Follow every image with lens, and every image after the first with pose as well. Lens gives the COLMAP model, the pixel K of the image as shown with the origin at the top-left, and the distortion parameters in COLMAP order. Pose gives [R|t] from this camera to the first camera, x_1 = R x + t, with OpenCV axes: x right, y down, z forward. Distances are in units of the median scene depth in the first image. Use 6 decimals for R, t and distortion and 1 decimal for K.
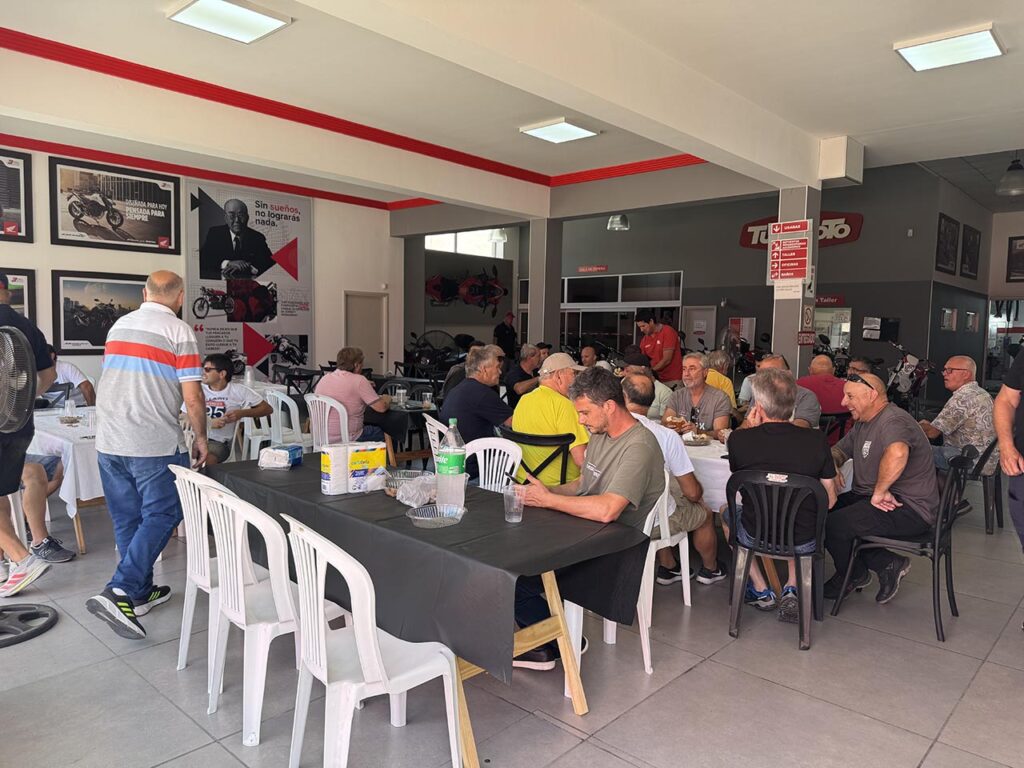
lens RADIAL K [[725.2, 0, 512.2], [0, 725.2, 385.2], [0, 0, 1]] dist [-0.004453, -0.001271]
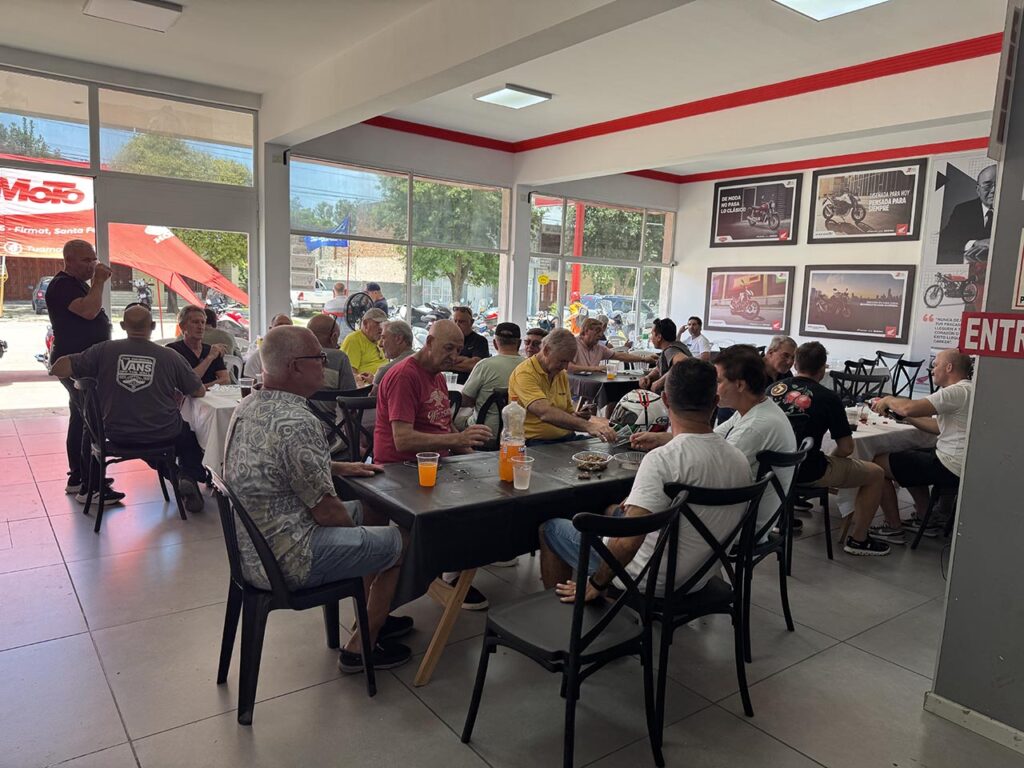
lens RADIAL K [[725.2, 0, 509.9], [0, 725.2, 385.0], [0, 0, 1]] dist [-0.004453, -0.001271]
pose [[-0.184926, 0.100208, -0.977630, 0.622151], [-0.116633, 0.985519, 0.123078, -0.050266], [0.975807, 0.136784, -0.170561, 0.706228]]
